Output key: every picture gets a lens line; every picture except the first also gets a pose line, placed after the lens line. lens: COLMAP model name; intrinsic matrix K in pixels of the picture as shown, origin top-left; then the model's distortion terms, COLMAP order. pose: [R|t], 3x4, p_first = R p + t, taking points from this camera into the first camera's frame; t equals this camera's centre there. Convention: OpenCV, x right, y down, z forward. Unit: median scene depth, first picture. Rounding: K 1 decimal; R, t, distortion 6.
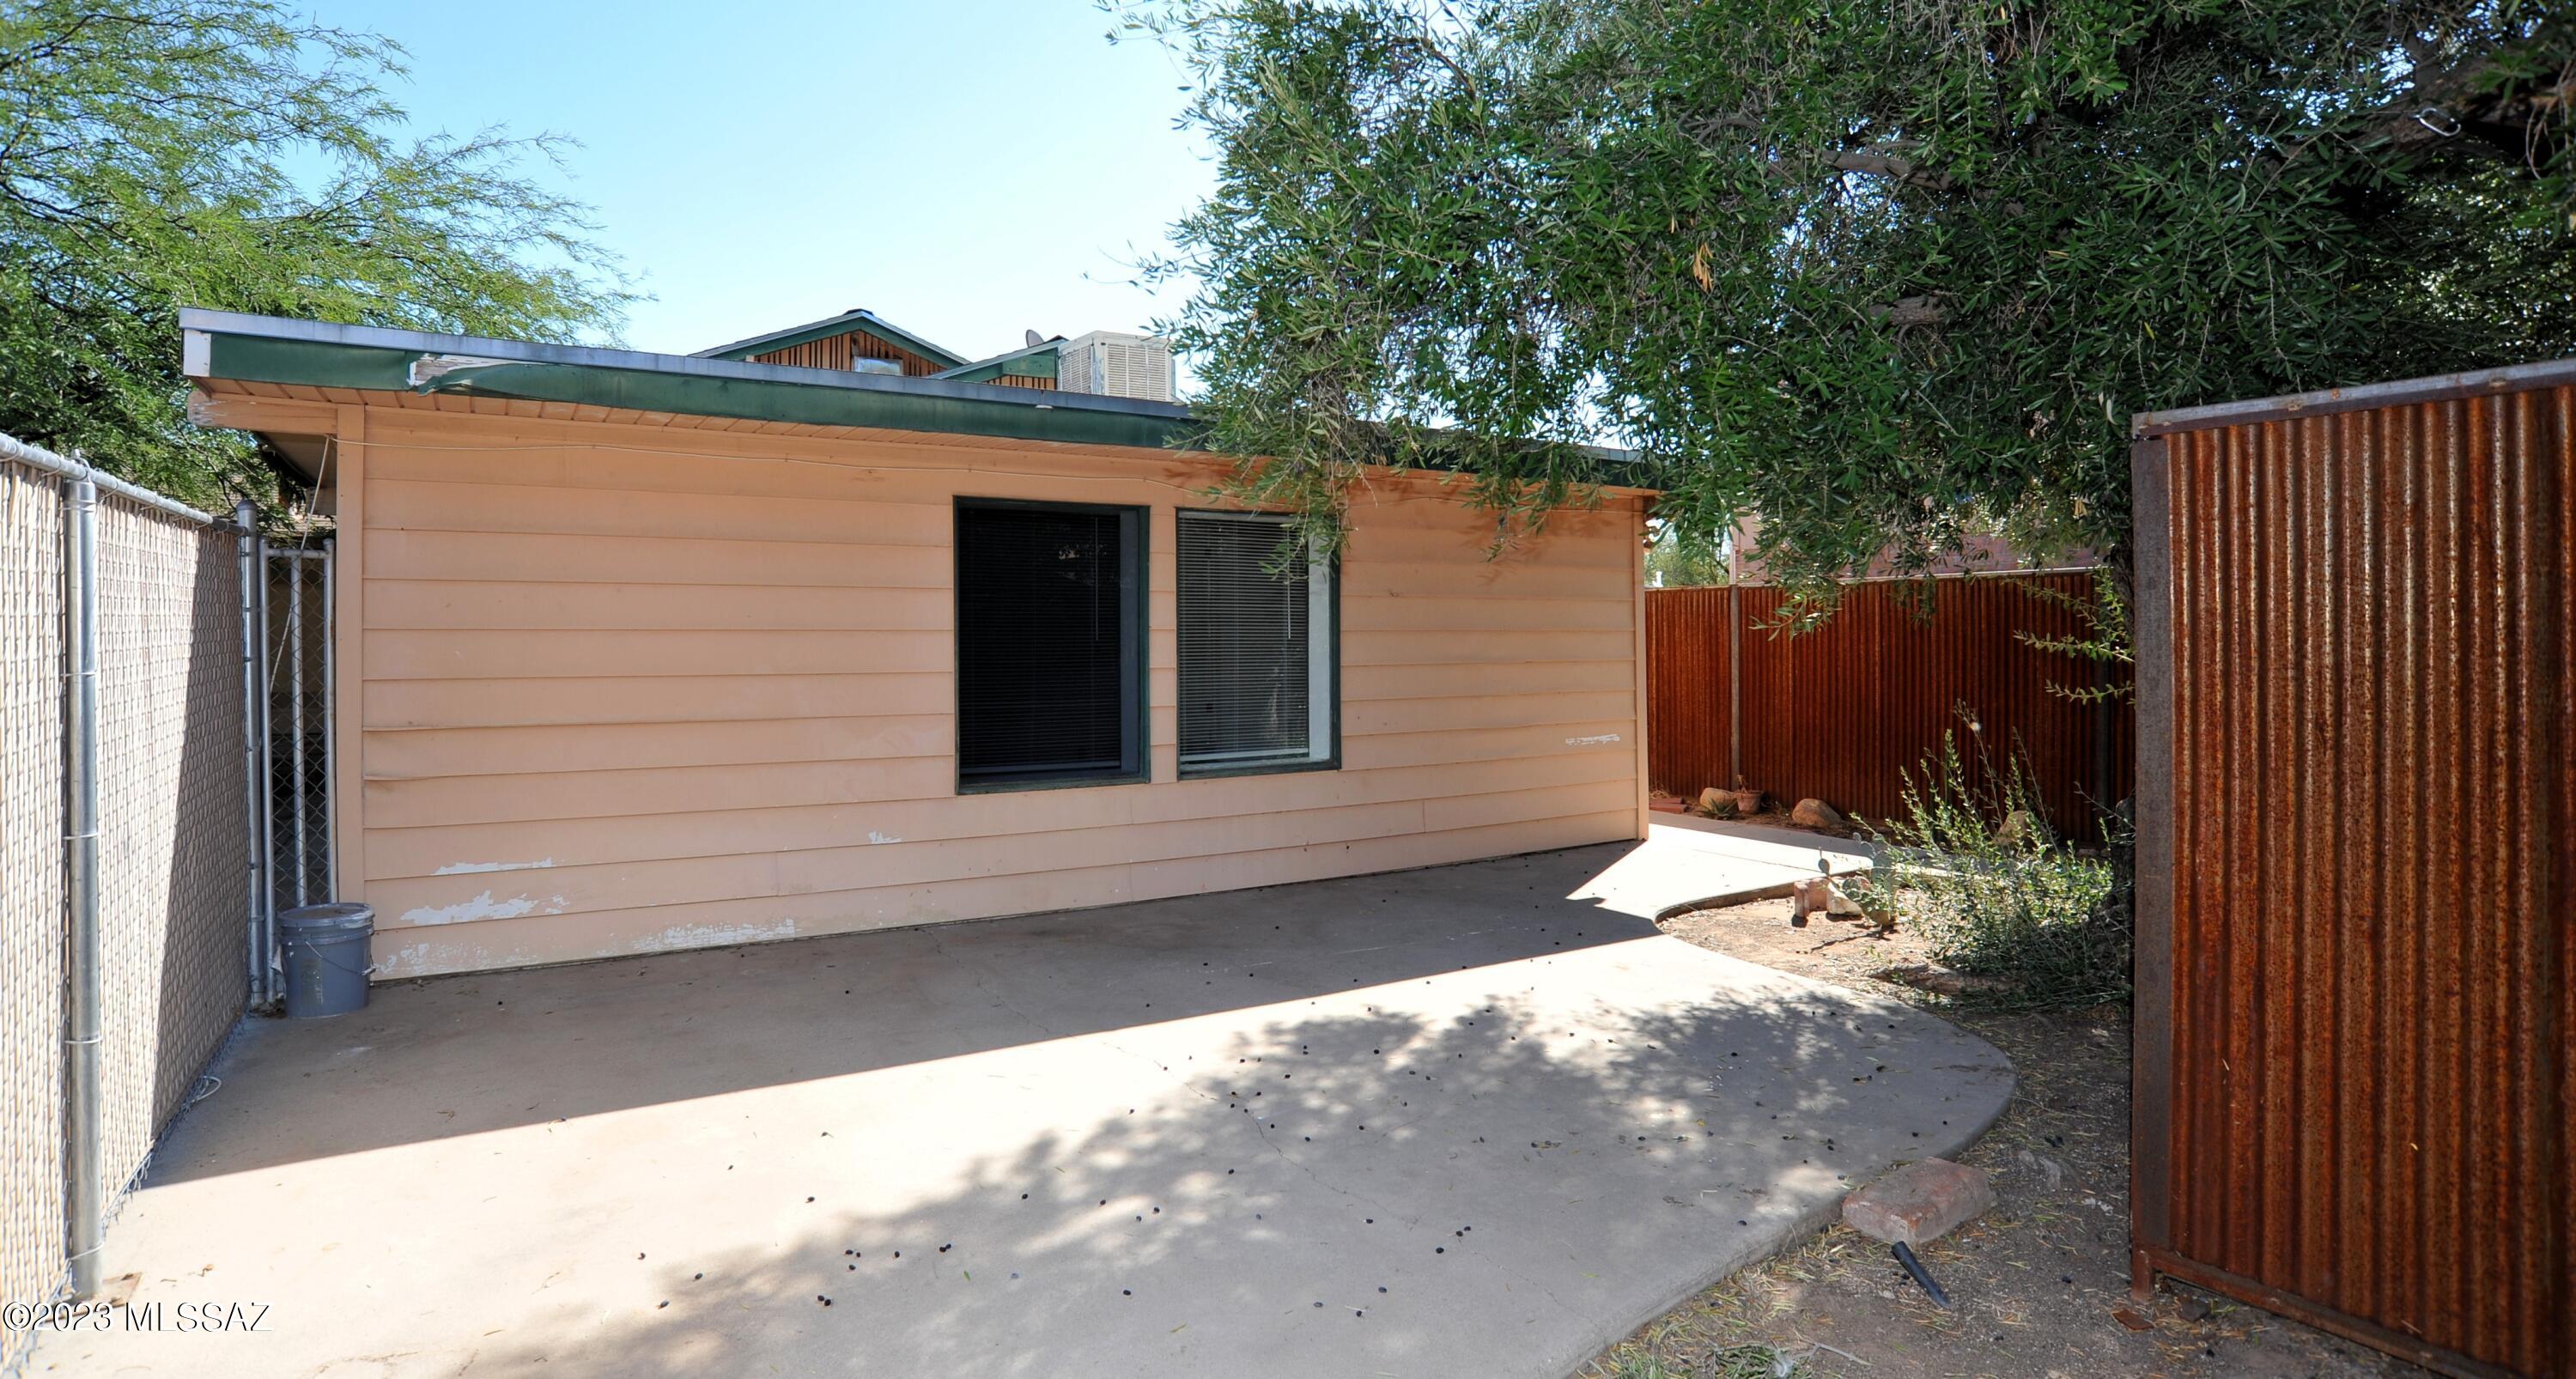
lens RADIAL K [[1283.2, 0, 1286.8], [0, 1283.2, 658.7], [0, 0, 1]] dist [-0.001278, -0.000037]
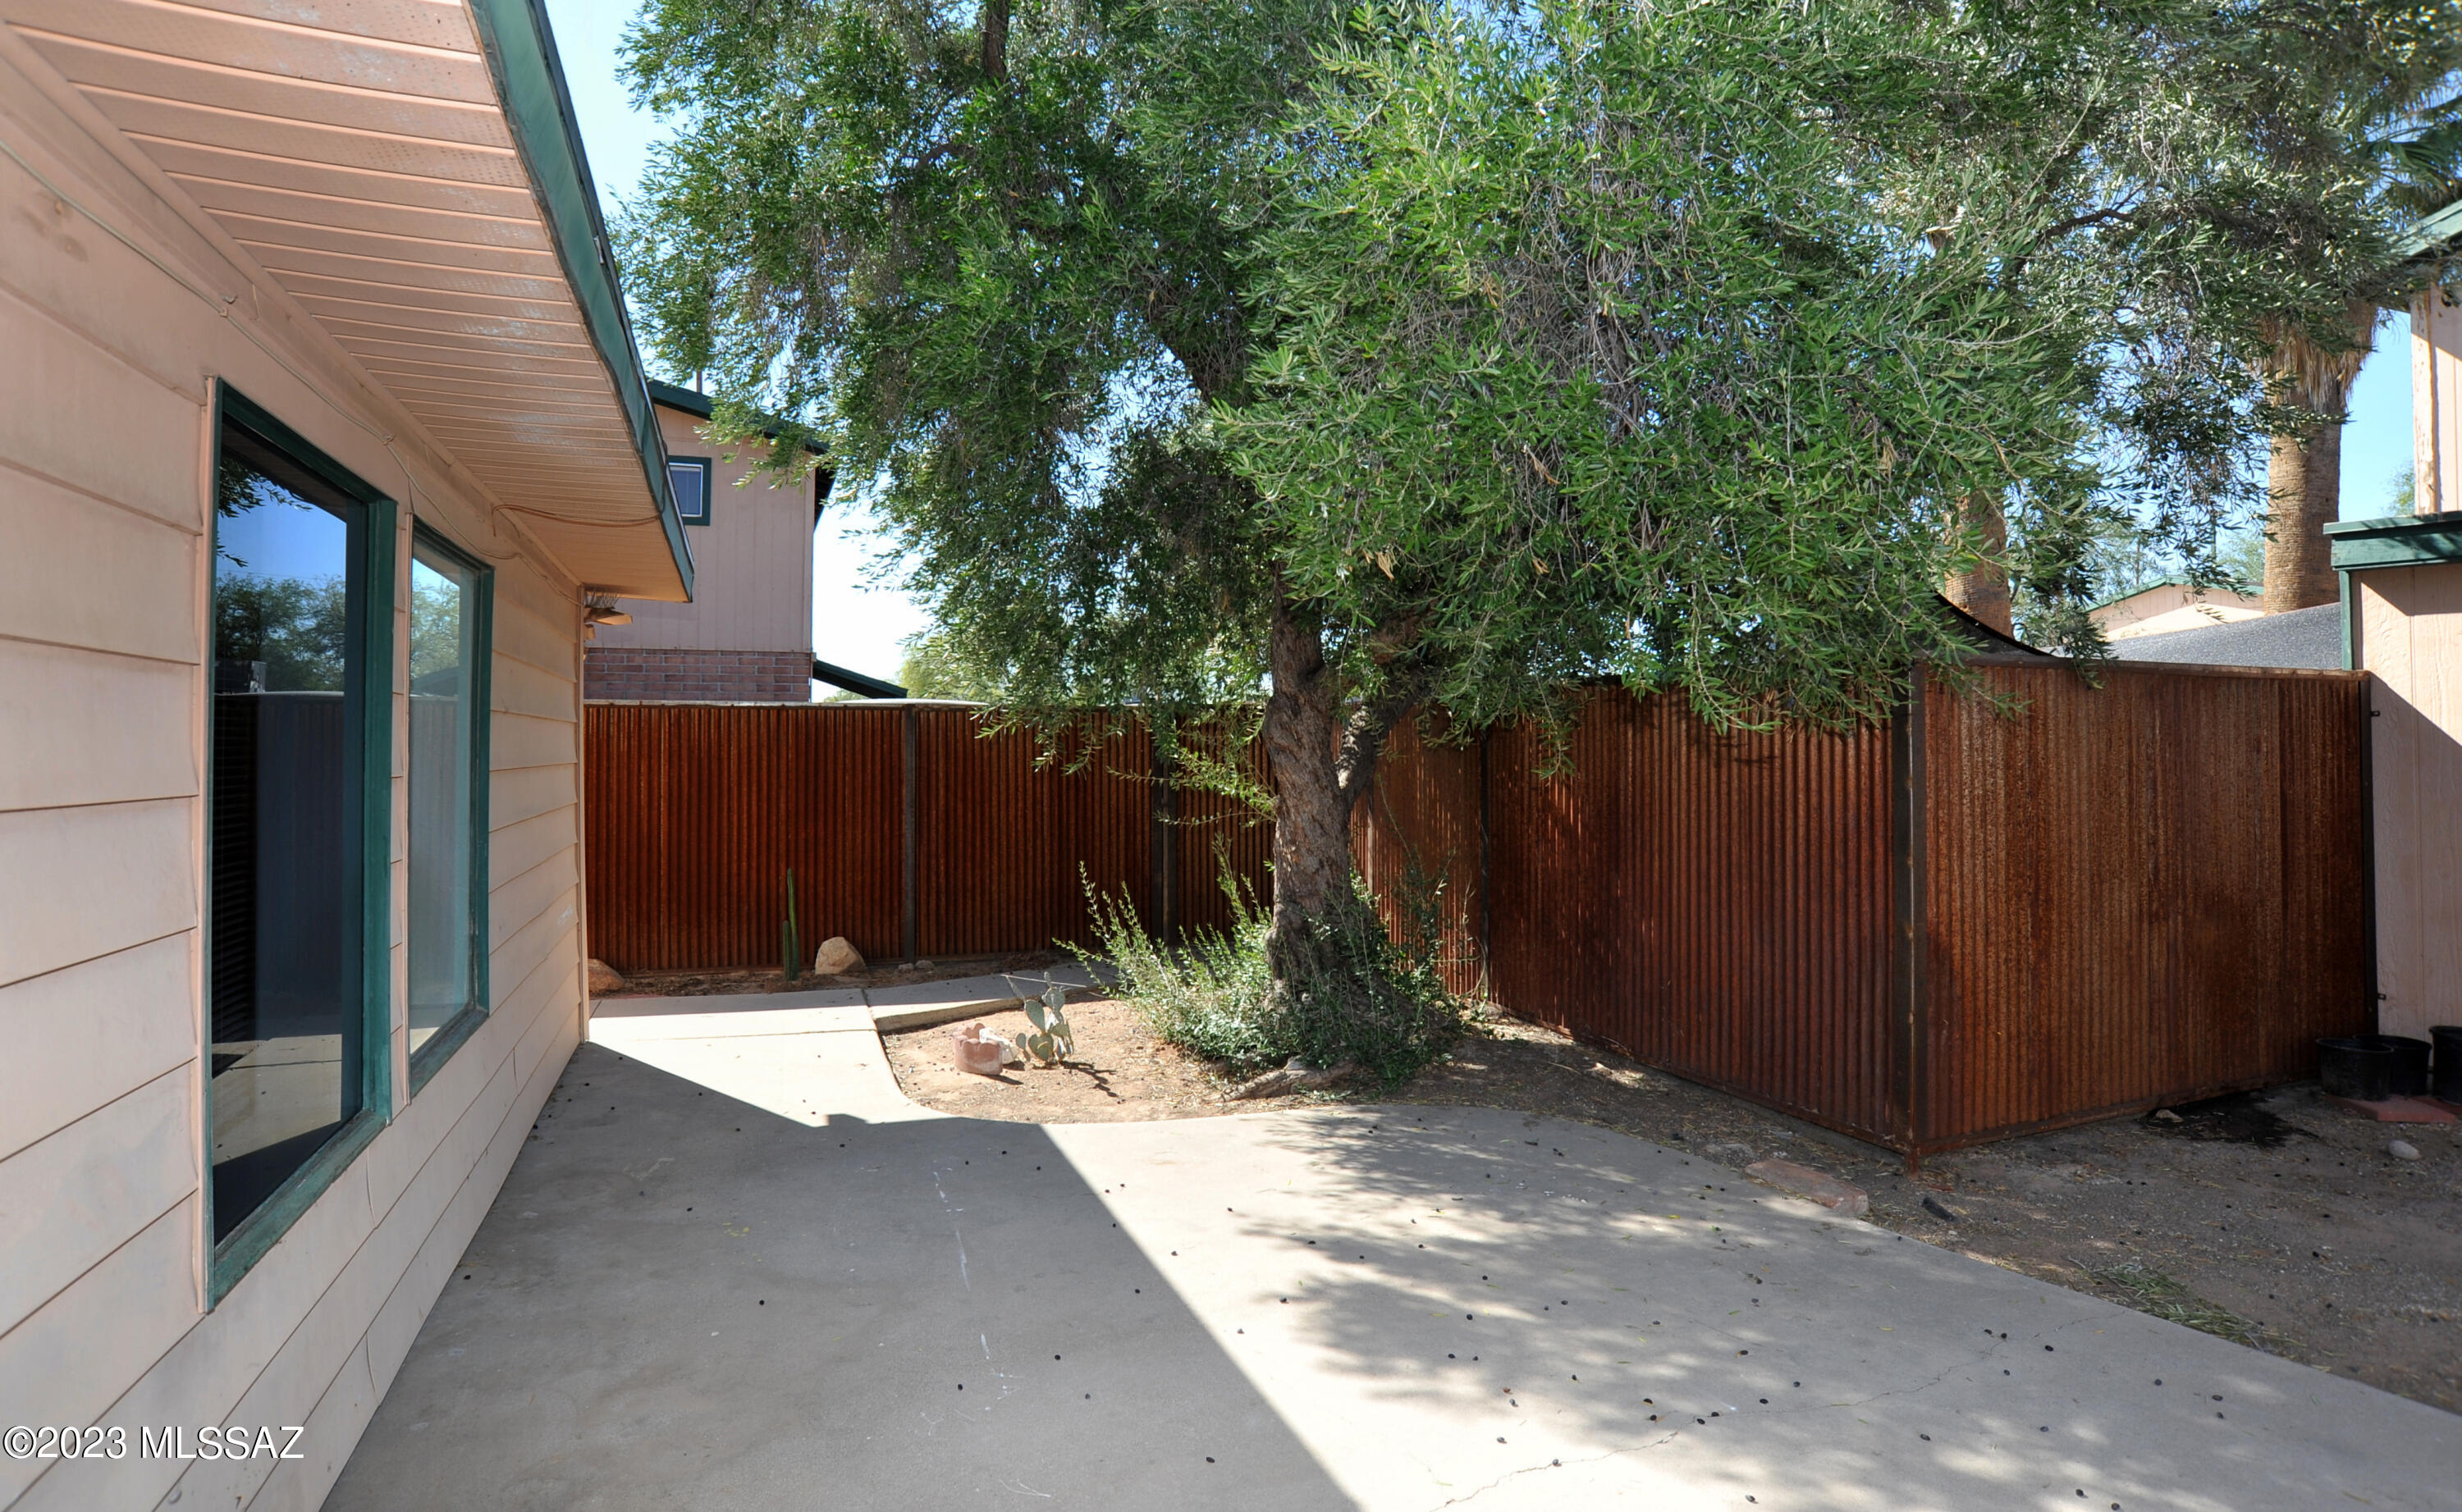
lens RADIAL K [[1285.4, 0, 1231.0], [0, 1285.4, 756.0], [0, 0, 1]] dist [-0.080902, 0.047303]
pose [[0.170803, 0.019909, 0.985104, -0.754743], [-0.000434, 0.999797, -0.020131, -0.015227], [-0.985305, 0.003011, 0.170777, 1.079012]]
